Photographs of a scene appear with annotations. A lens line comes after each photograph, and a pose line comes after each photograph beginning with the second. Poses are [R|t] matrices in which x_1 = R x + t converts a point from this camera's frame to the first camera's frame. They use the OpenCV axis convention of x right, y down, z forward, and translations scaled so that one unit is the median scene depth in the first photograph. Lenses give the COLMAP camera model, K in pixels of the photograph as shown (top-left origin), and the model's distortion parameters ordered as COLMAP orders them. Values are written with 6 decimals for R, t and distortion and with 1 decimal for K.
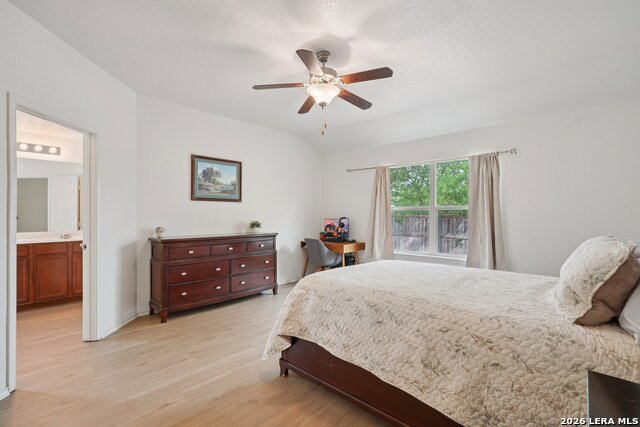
lens RADIAL K [[284.7, 0, 316.6], [0, 284.7, 214.5], [0, 0, 1]] dist [-0.014864, 0.007776]
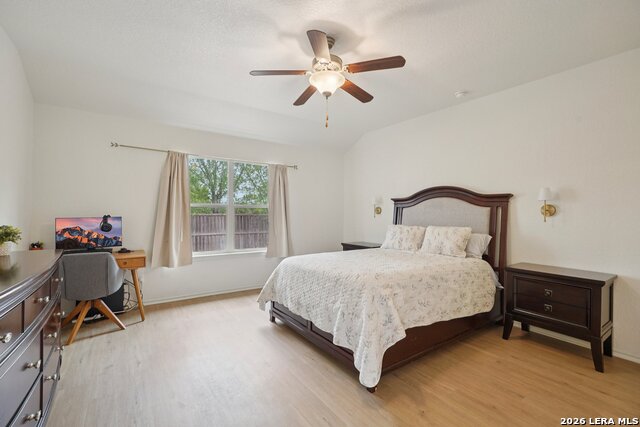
lens RADIAL K [[284.7, 0, 316.6], [0, 284.7, 211.0], [0, 0, 1]] dist [-0.014864, 0.007776]
pose [[0.215093, 0.009516, 0.976547, -0.570754], [-0.012465, 0.999898, -0.006998, -0.001122], [-0.976514, -0.010667, 0.215190, 0.535620]]
